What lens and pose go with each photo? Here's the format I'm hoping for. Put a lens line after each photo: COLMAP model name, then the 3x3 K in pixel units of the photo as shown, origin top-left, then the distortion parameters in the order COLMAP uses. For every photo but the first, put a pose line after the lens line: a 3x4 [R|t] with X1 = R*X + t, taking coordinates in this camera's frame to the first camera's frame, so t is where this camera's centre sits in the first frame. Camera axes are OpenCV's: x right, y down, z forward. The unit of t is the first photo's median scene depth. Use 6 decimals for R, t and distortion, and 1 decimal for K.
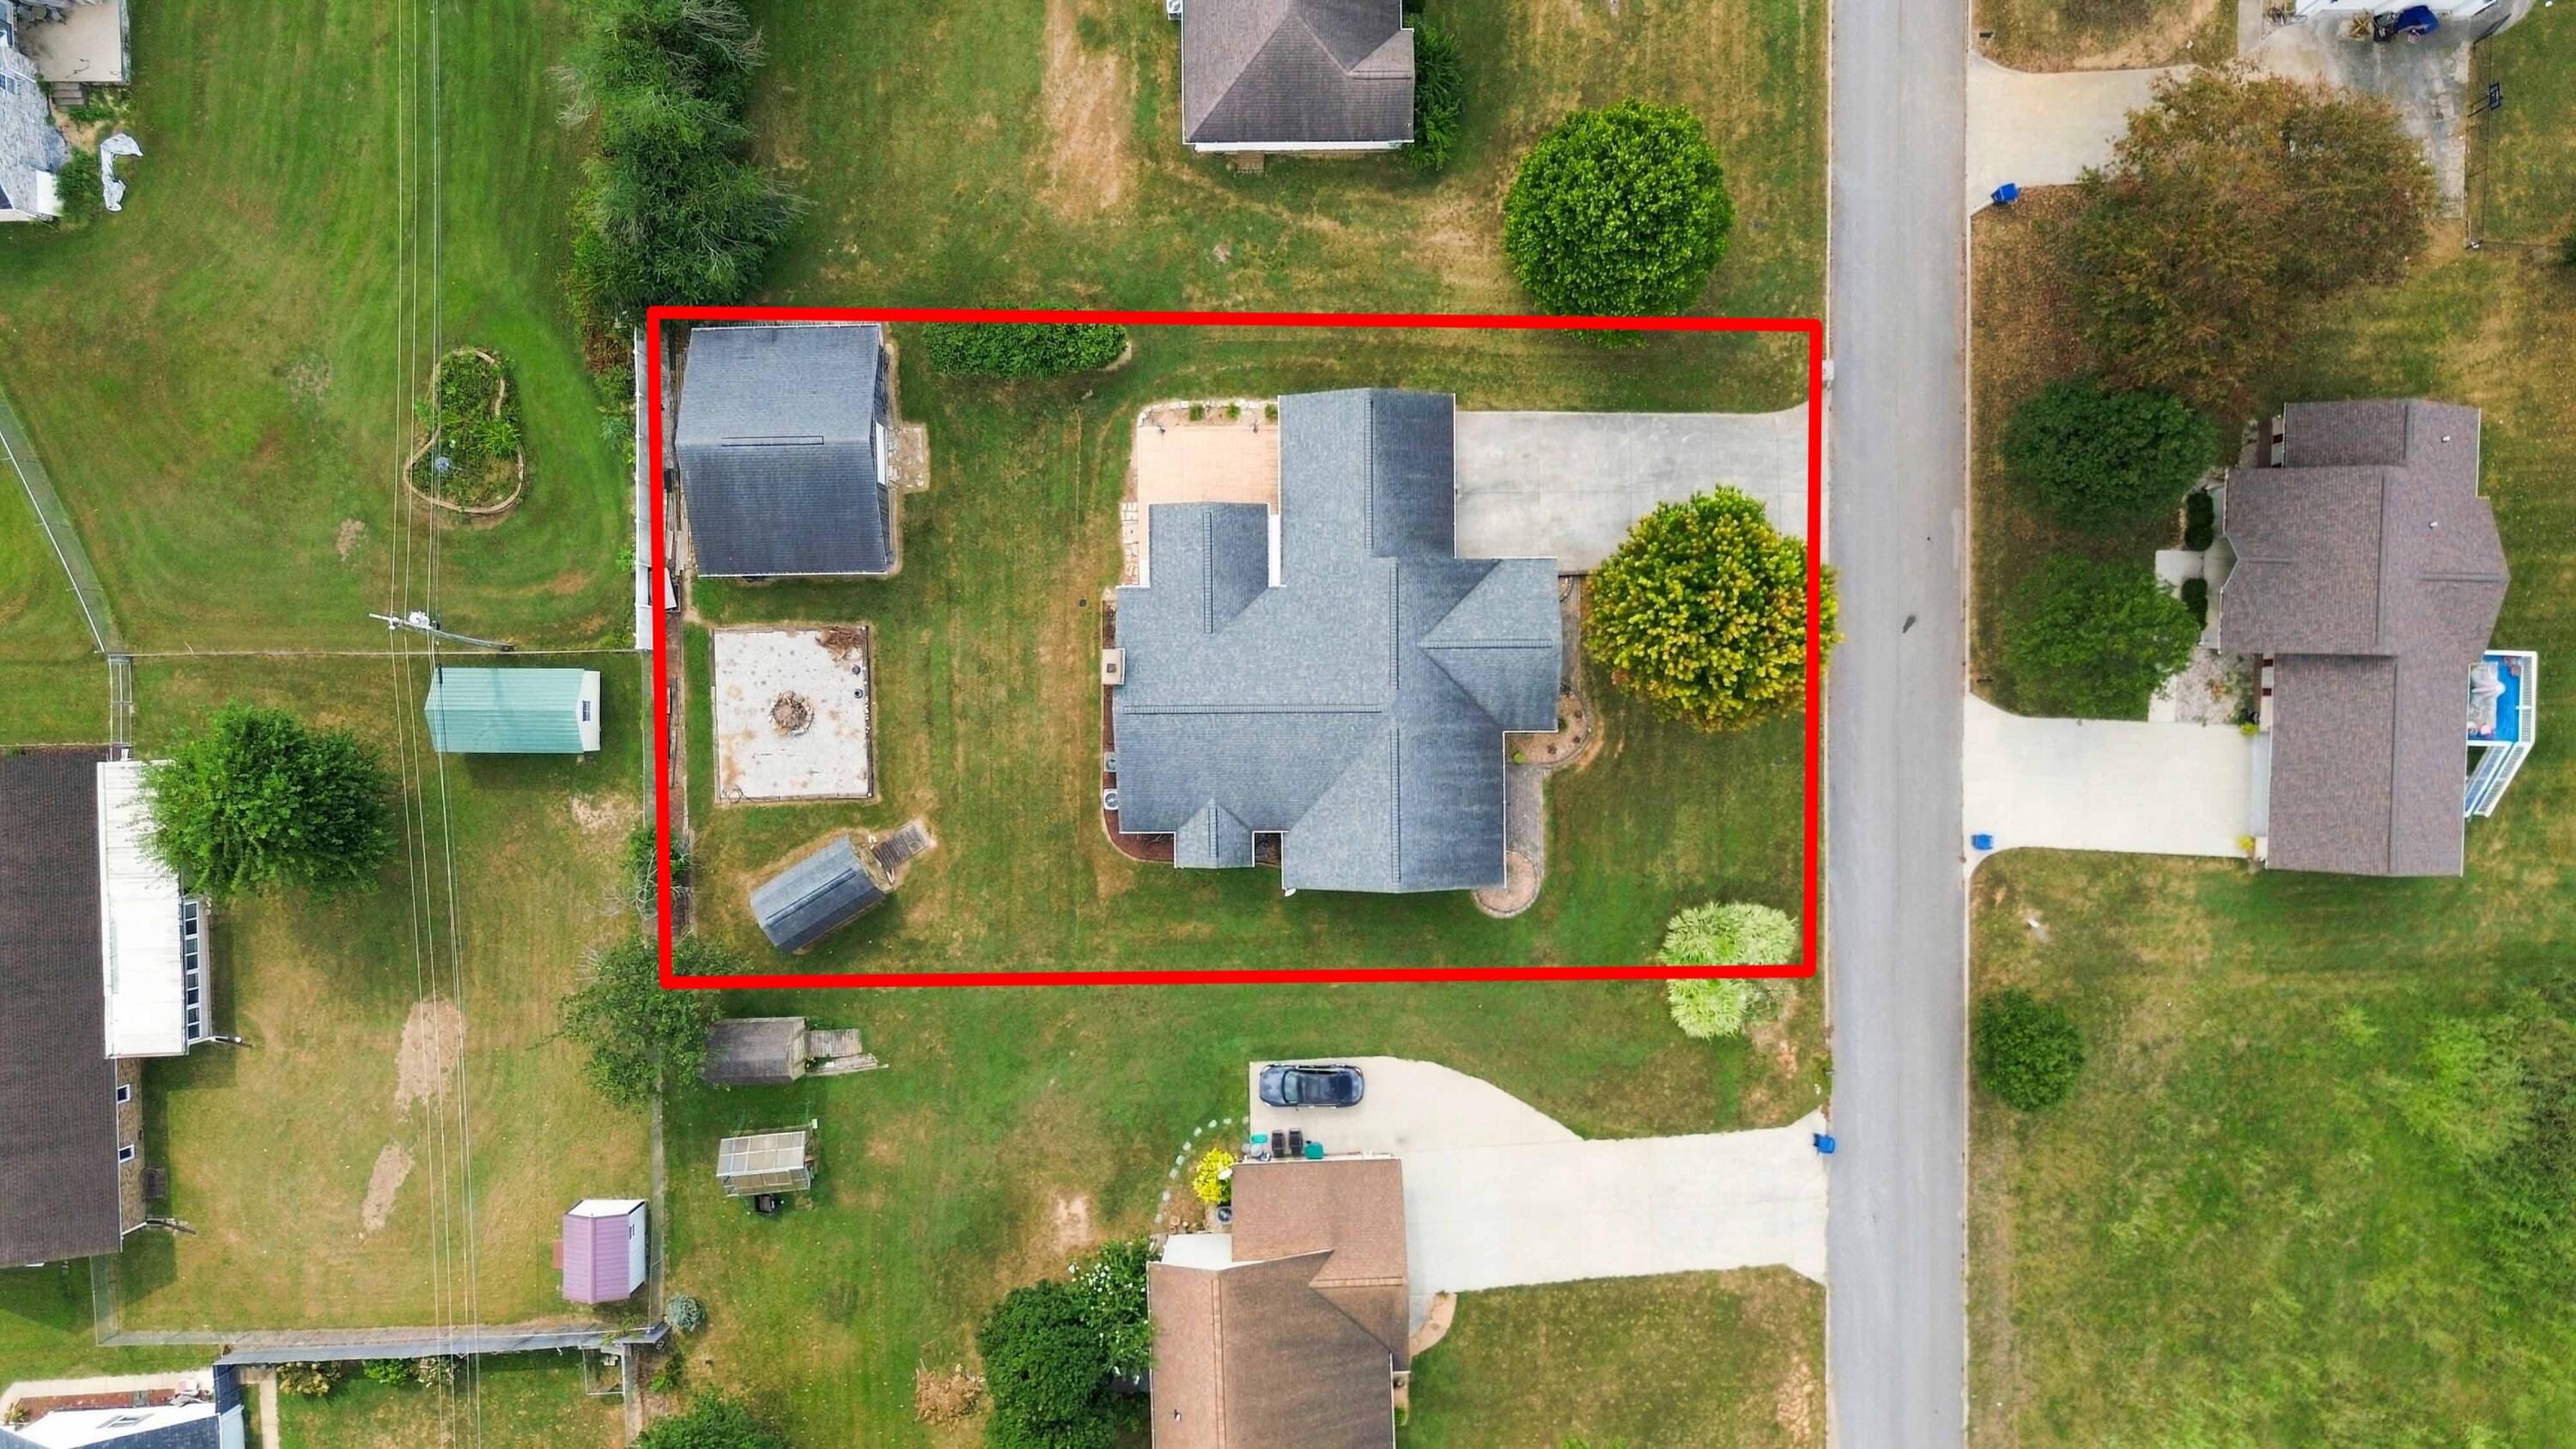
lens RADIAL K [[1826.5, 0, 1292.2], [0, 1826.5, 708.9], [0, 0, 1]] dist [0.066803, -0.061567]
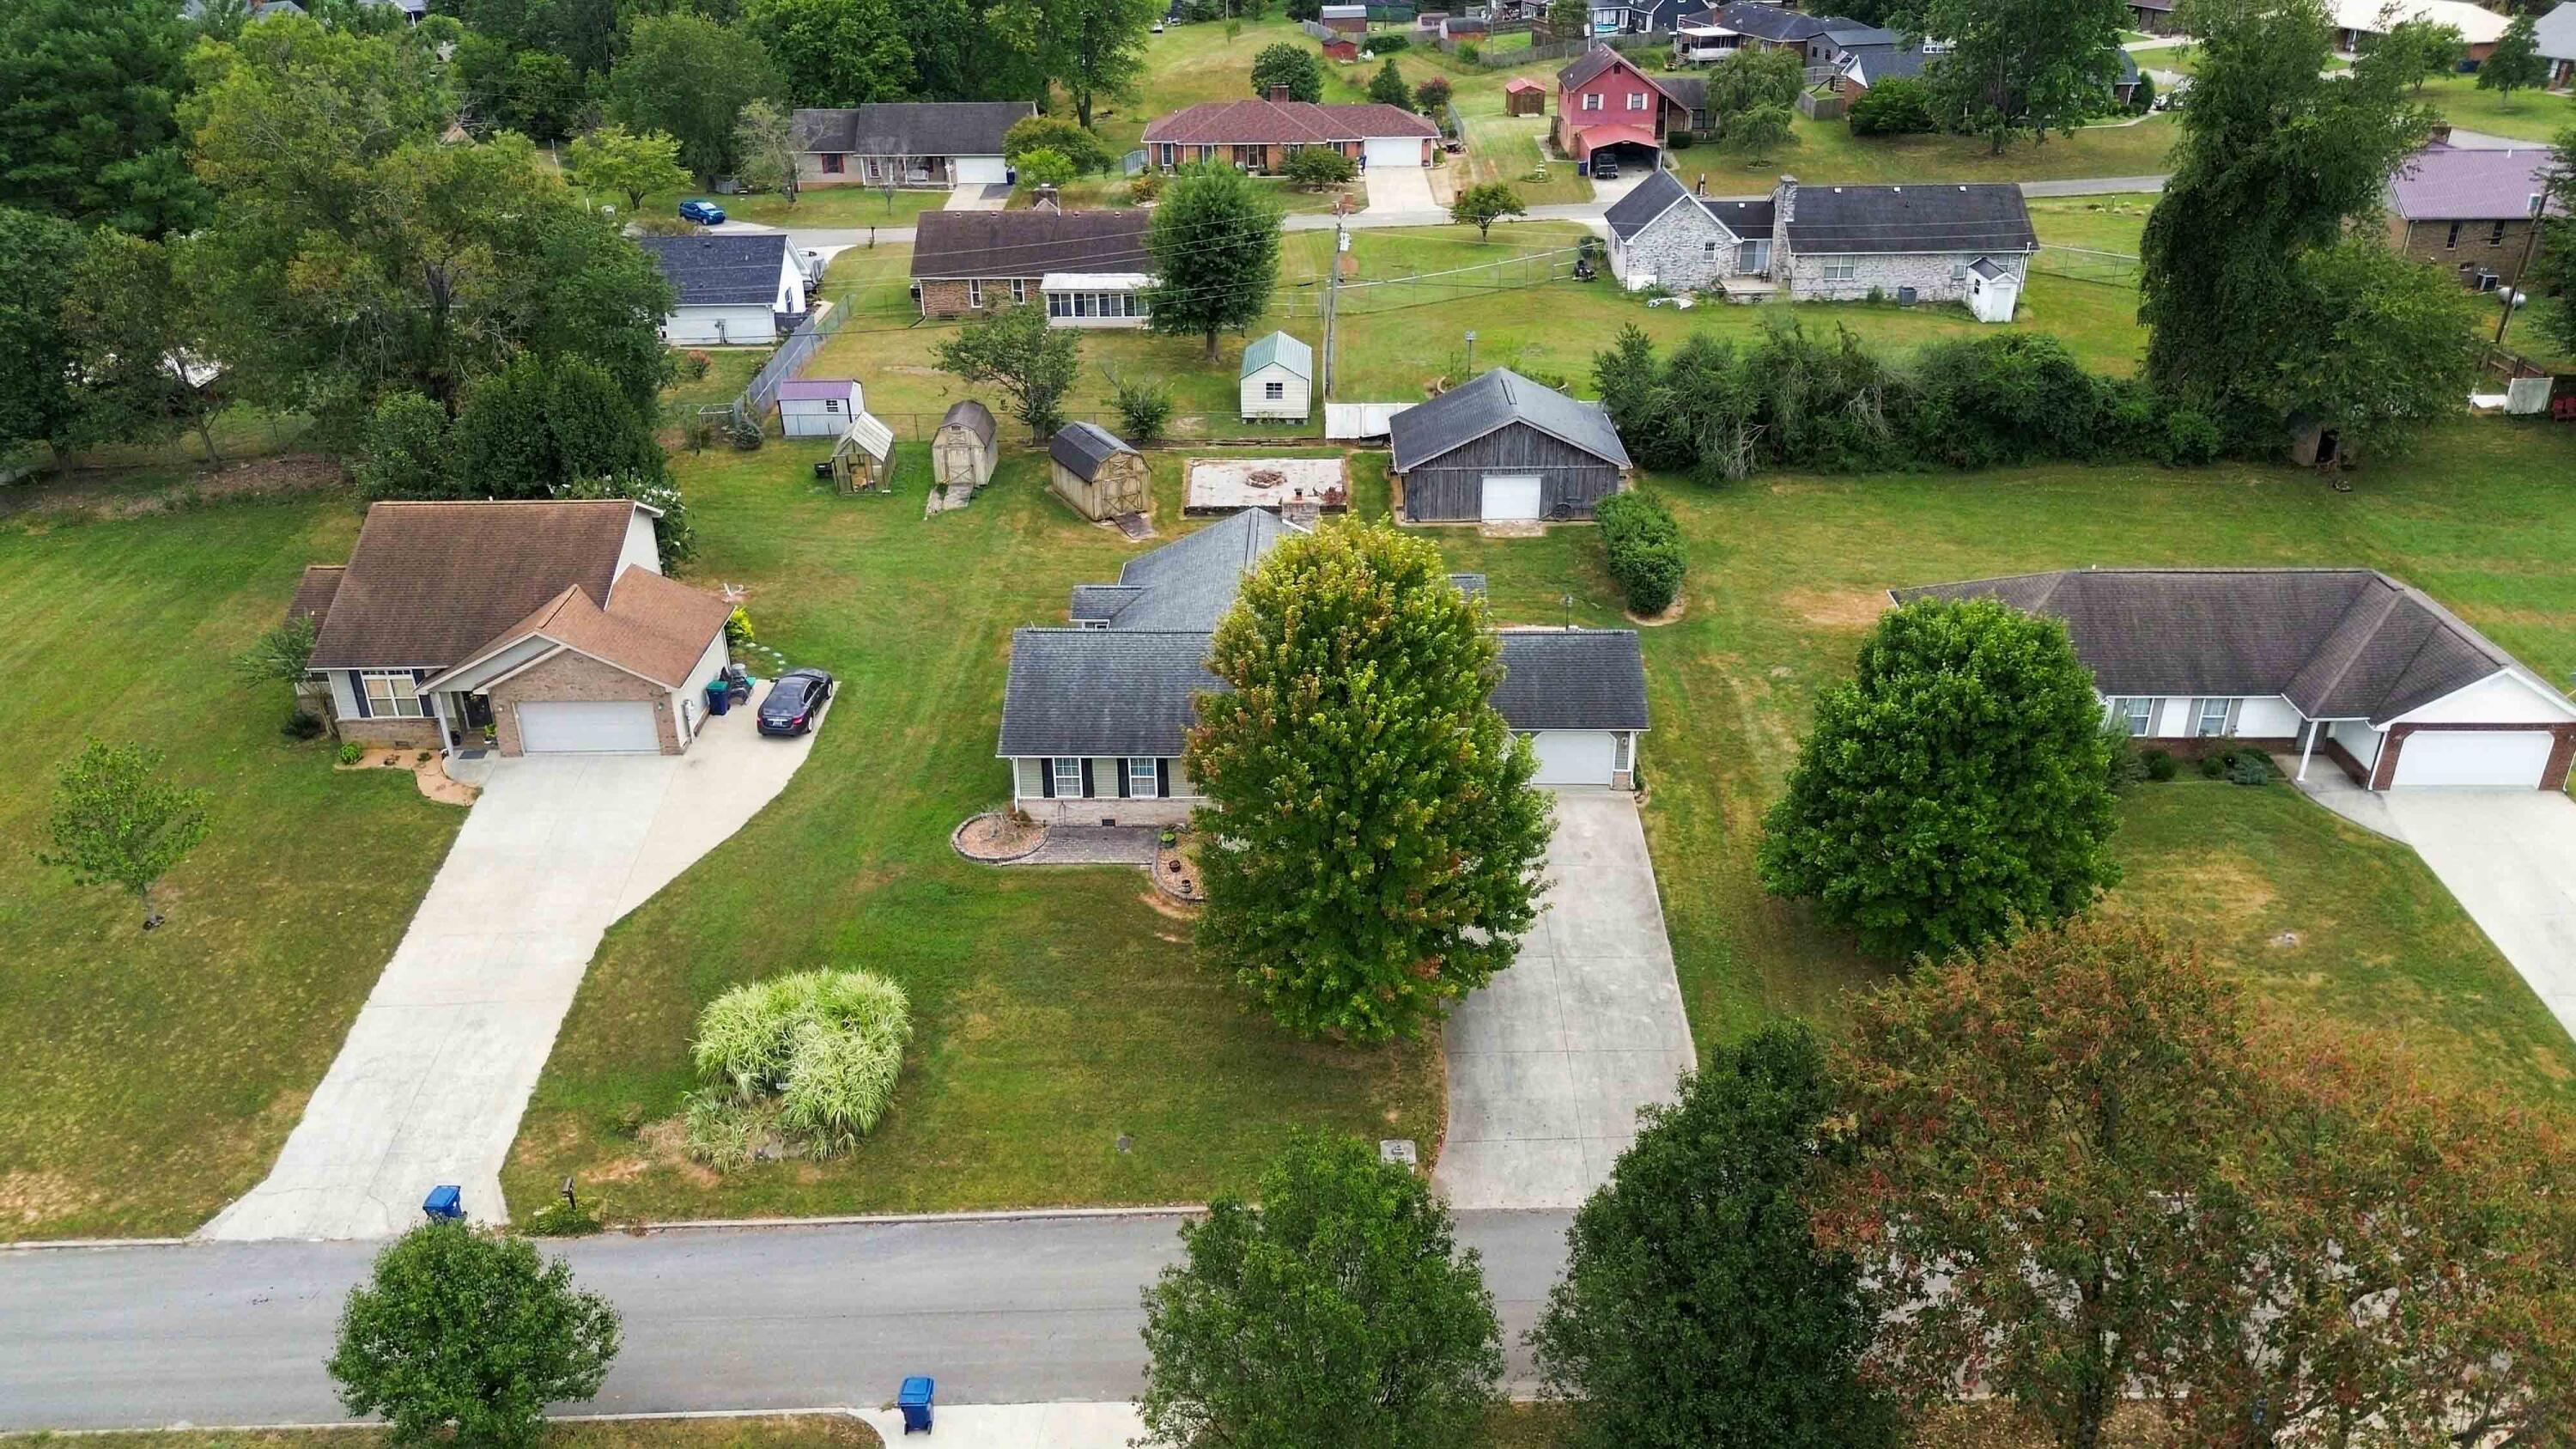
lens RADIAL K [[1826.5, 0, 1289.9], [0, 1826.5, 731.6], [0, 0, 1]] dist [0.066803, -0.061567]
pose [[-0.027402, 0.455135, -0.890001, 0.752122], [-0.999617, -0.008979, 0.026185, -0.040626], [0.003927, 0.890377, 0.455206, 0.633074]]
